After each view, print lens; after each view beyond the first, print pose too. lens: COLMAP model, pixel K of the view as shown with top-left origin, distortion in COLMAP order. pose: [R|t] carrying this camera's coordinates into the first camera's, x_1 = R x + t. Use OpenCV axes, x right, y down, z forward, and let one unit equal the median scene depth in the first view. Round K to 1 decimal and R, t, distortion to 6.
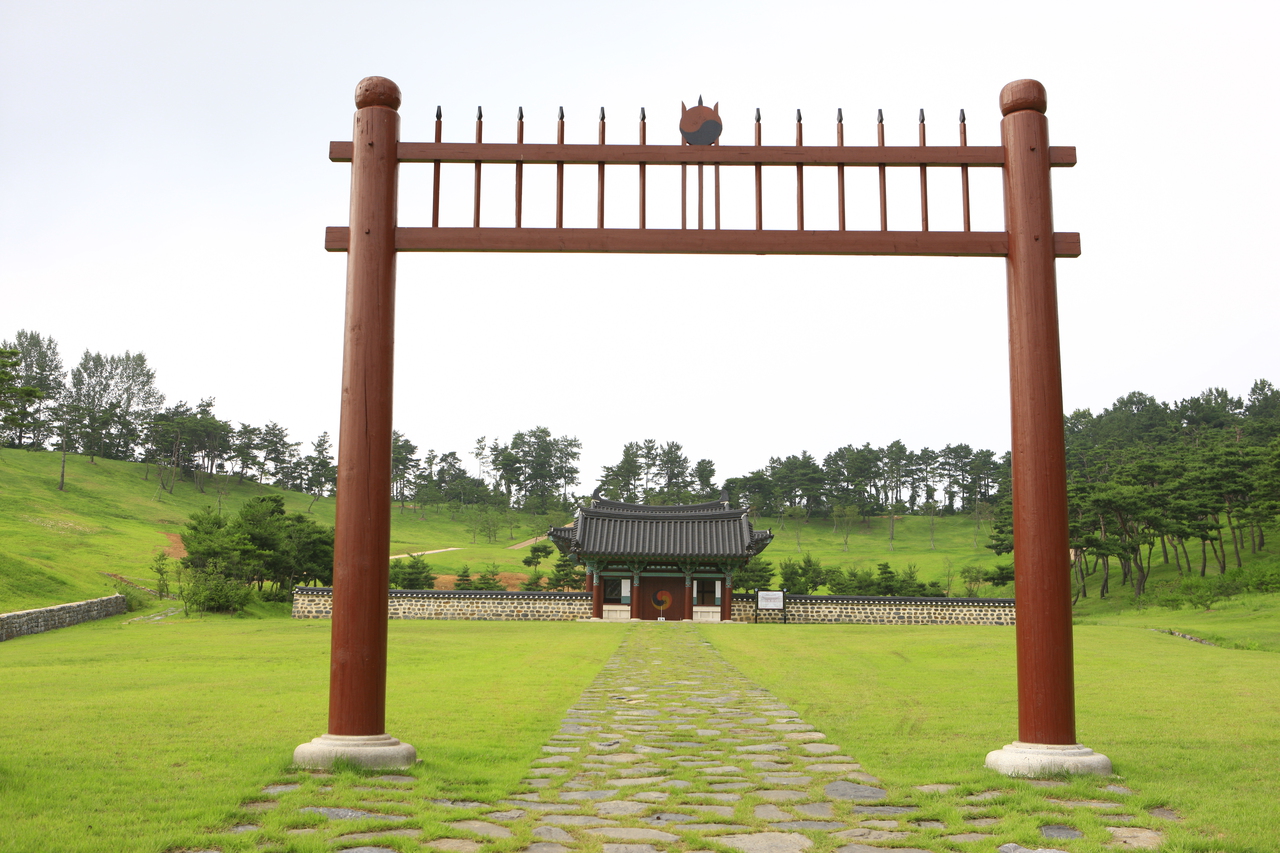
lens RADIAL K [[1461.5, 0, 648.9], [0, 1461.5, 421.4], [0, 0, 1]] dist [-0.051874, 0.000000]
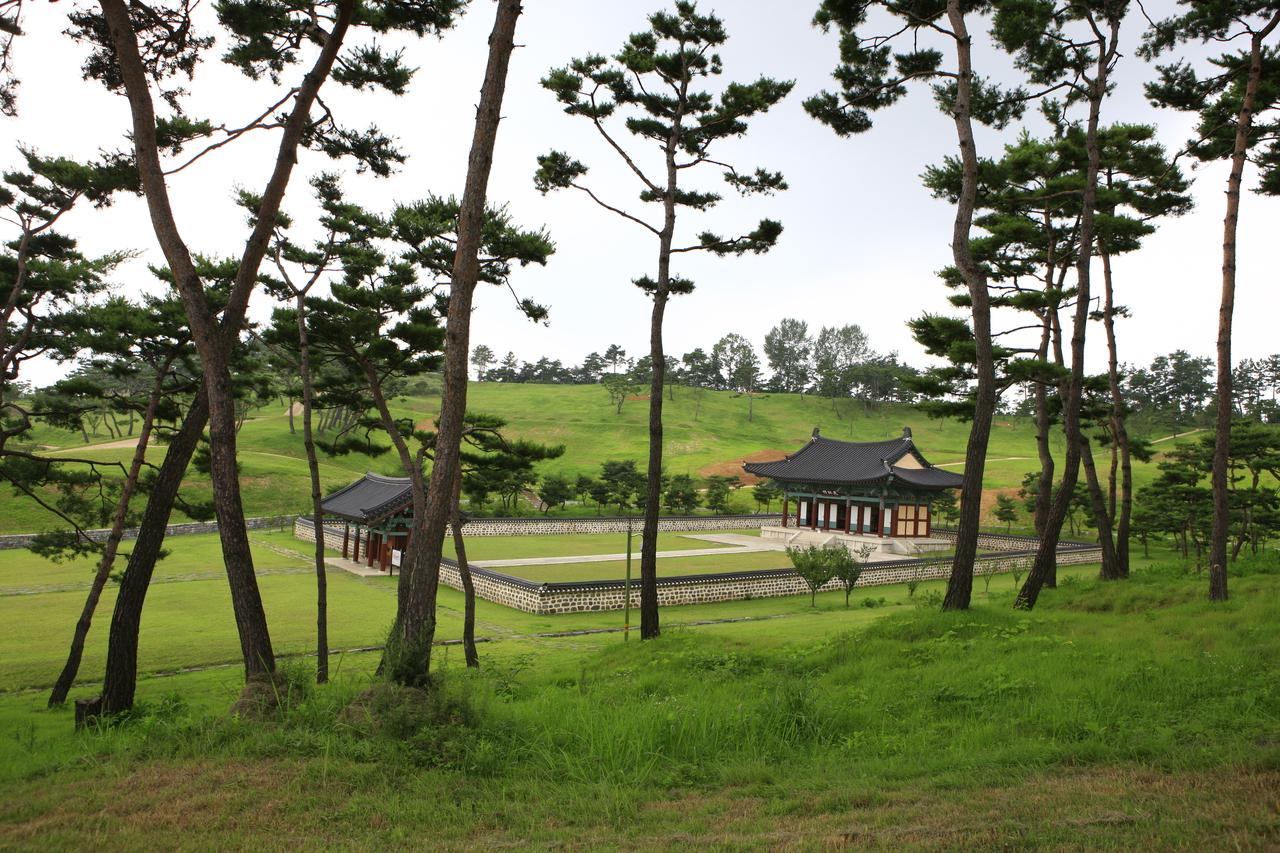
lens RADIAL K [[908.3, 0, 644.1], [0, 908.3, 430.9], [0, 0, 1]] dist [-0.047390, 0.001164]
pose [[0.623598, -0.010960, -0.781669, 0.234601], [0.076816, 0.995922, 0.047318, 0.001485], [0.777962, -0.089552, 0.621896, 0.225428]]
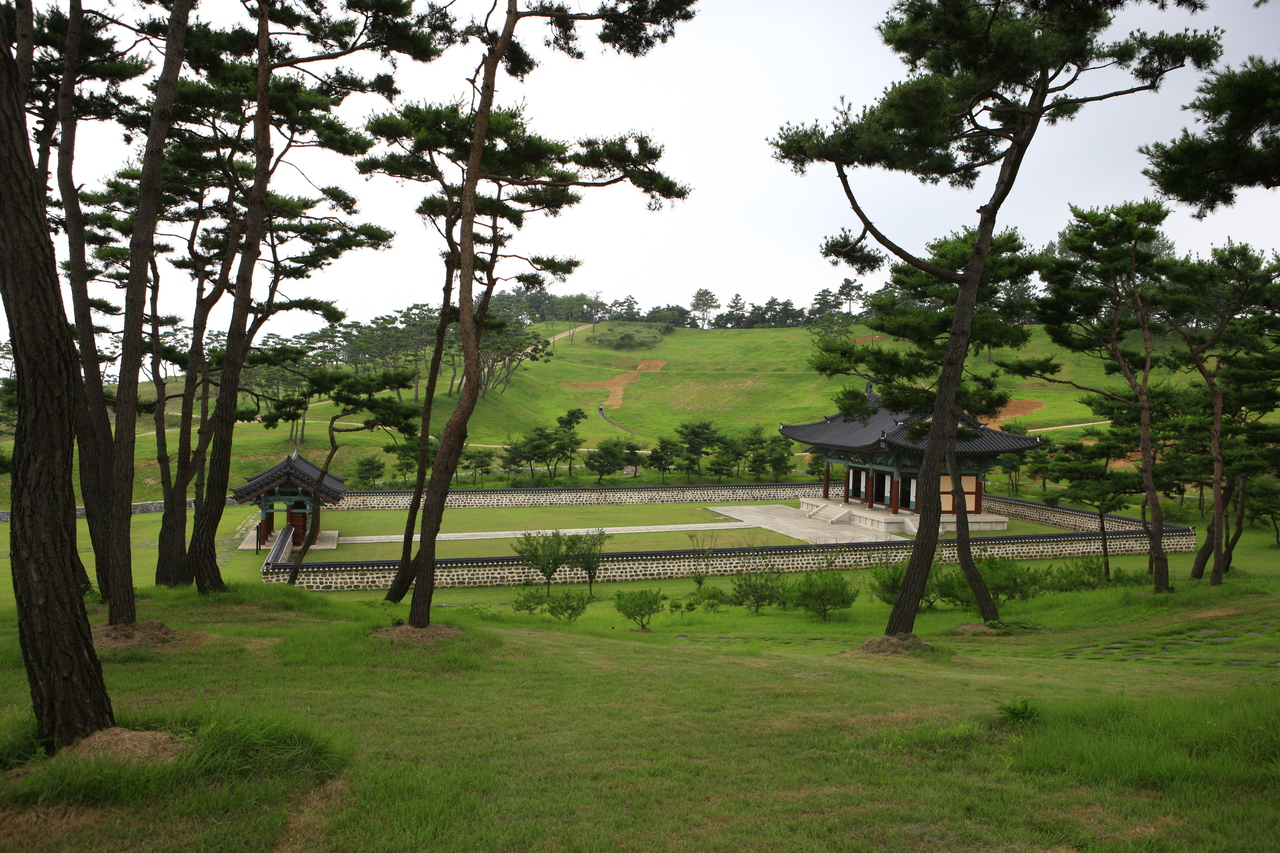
lens RADIAL K [[1035.4, 0, 634.0], [0, 1035.4, 419.1], [0, 0, 1]] dist [-0.079052, 0.012143]
pose [[0.277792, 0.013383, -0.960548, 0.311648], [0.129797, 0.990211, 0.051334, 0.006948], [0.951832, -0.138936, 0.273336, 0.336008]]
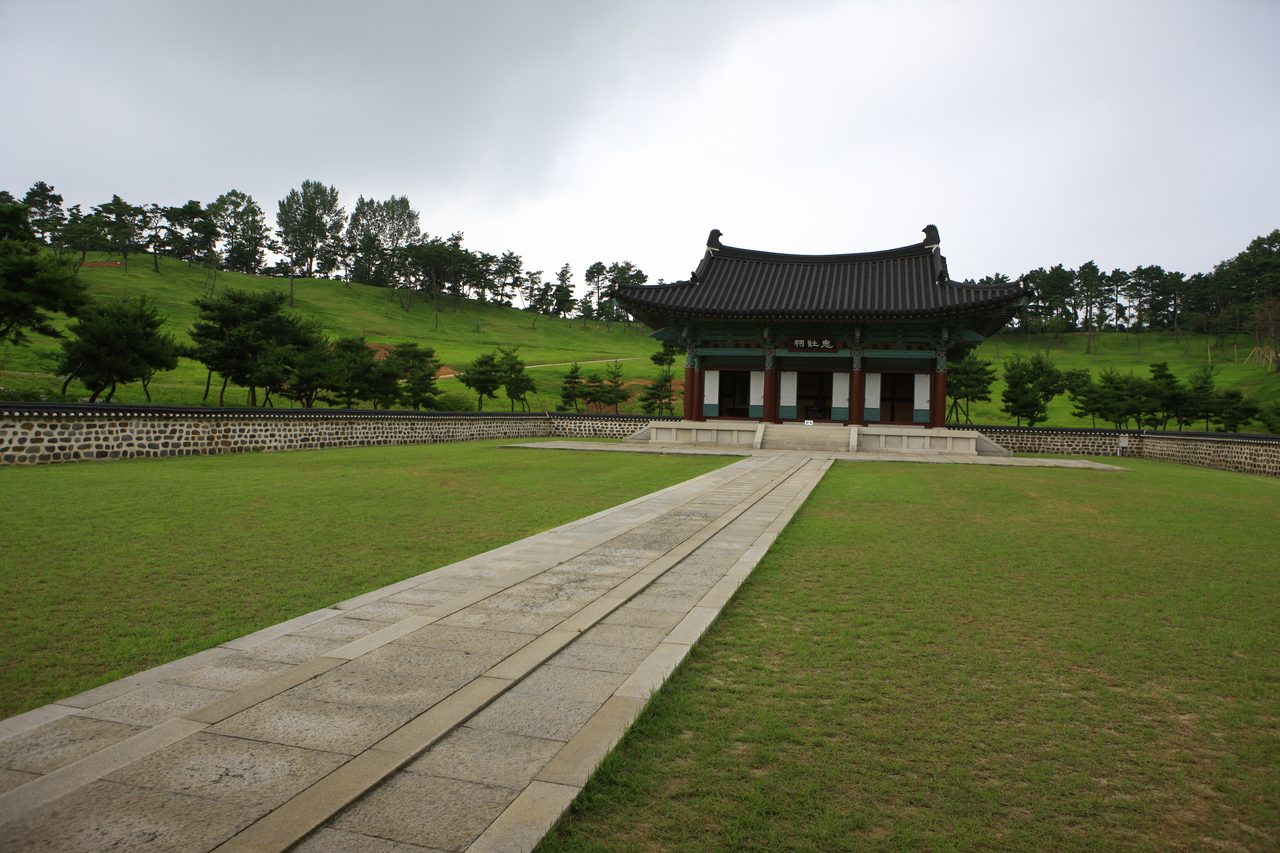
lens RADIAL K [[886.5, 0, 644.4], [0, 886.5, 429.2], [0, 0, 1]] dist [-0.109680, 0.081311]
pose [[0.969433, 0.016349, -0.244811, 0.014030], [0.019766, 0.989330, 0.144343, 0.038746], [0.244559, -0.144770, 0.958766, 0.326437]]
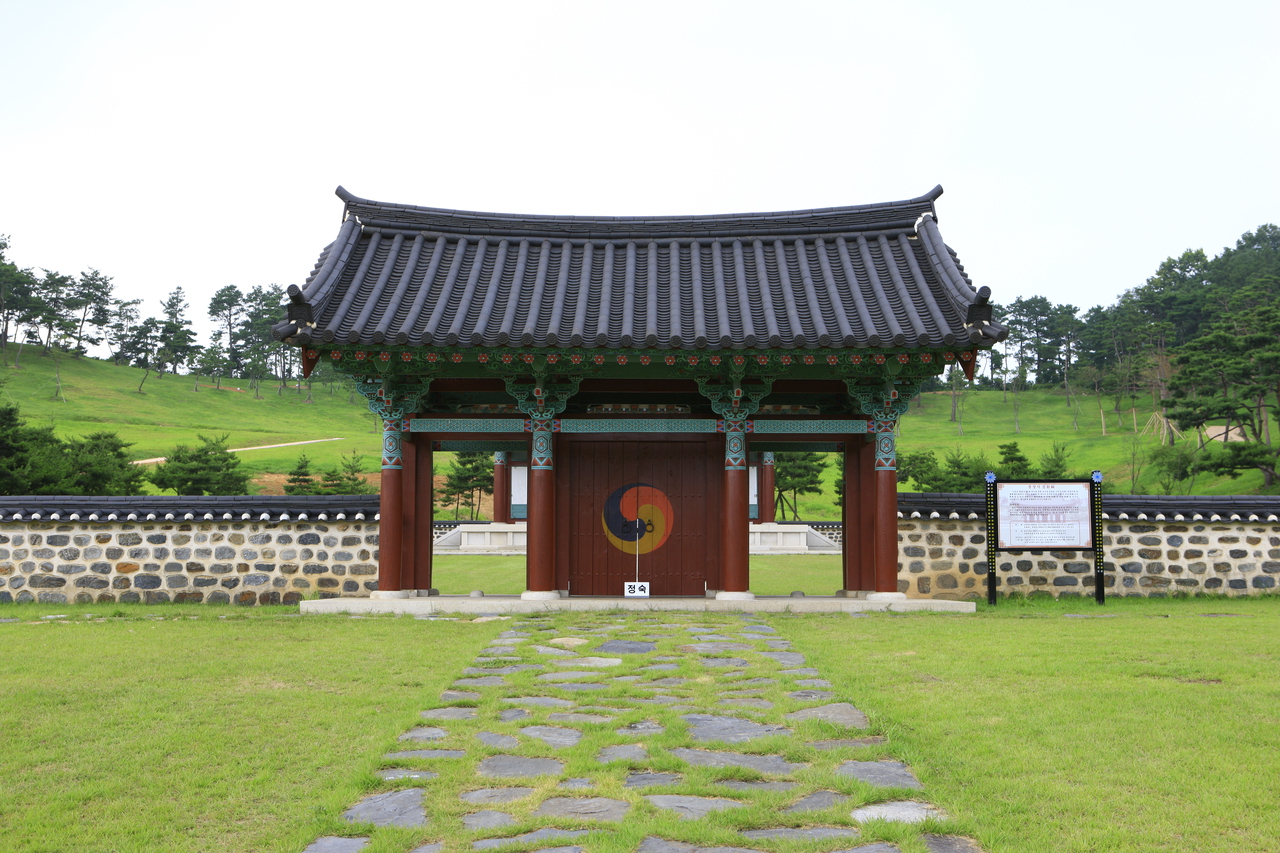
lens RADIAL K [[1544.4, 0, 650.4], [0, 1544.4, 424.0], [0, 0, 1]] dist [-0.016597, 0.000000]
pose [[0.999787, -0.013305, 0.015766, 0.002192], [0.012198, 0.997589, 0.068319, 0.026605], [-0.016637, -0.068112, 0.997539, 0.224090]]
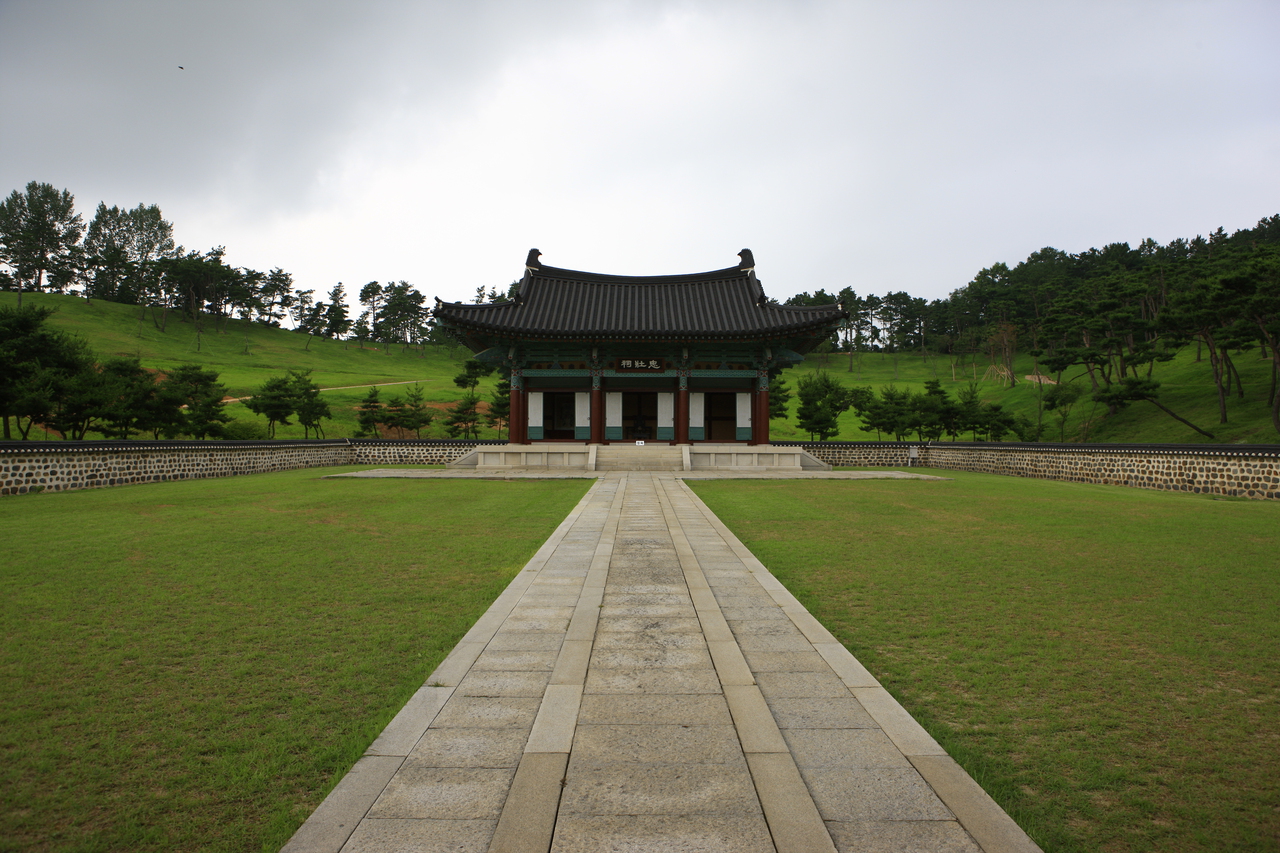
lens RADIAL K [[886.5, 0, 648.9], [0, 886.5, 426.2], [0, 0, 1]] dist [-0.109680, 0.081311]
pose [[0.999806, -0.010661, 0.016544, 0.002427], [0.008585, 0.992634, 0.120848, 0.038840], [-0.017710, -0.120683, 0.992533, 0.328140]]
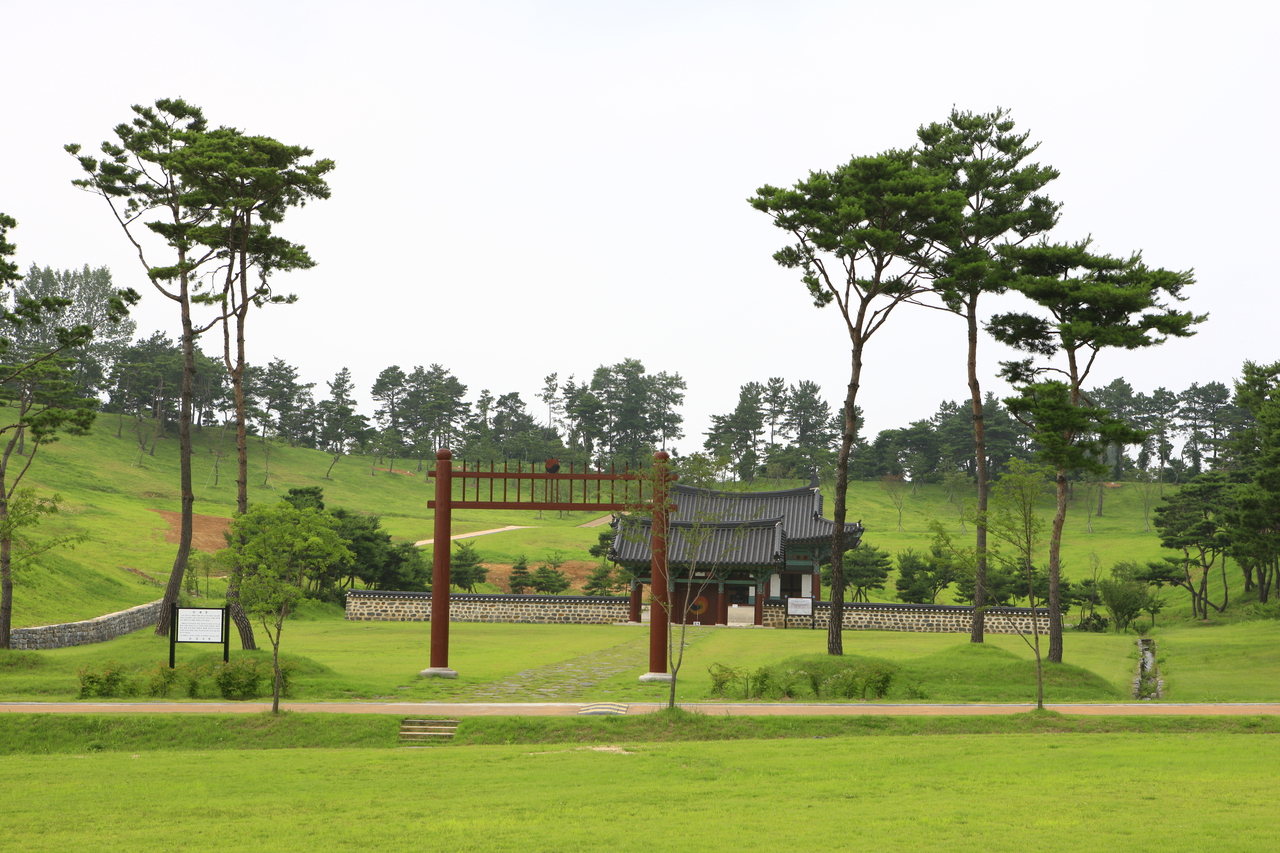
lens RADIAL K [[2360.9, 0, 637.2], [0, 2360.9, 424.0], [0, 0, 1]] dist [0.120284, 0.000000]
pose [[0.996288, 0.002941, -0.086032, 0.034943], [0.001737, 0.998526, 0.054247, -0.030851], [0.086065, -0.054195, 0.994814, -0.211472]]
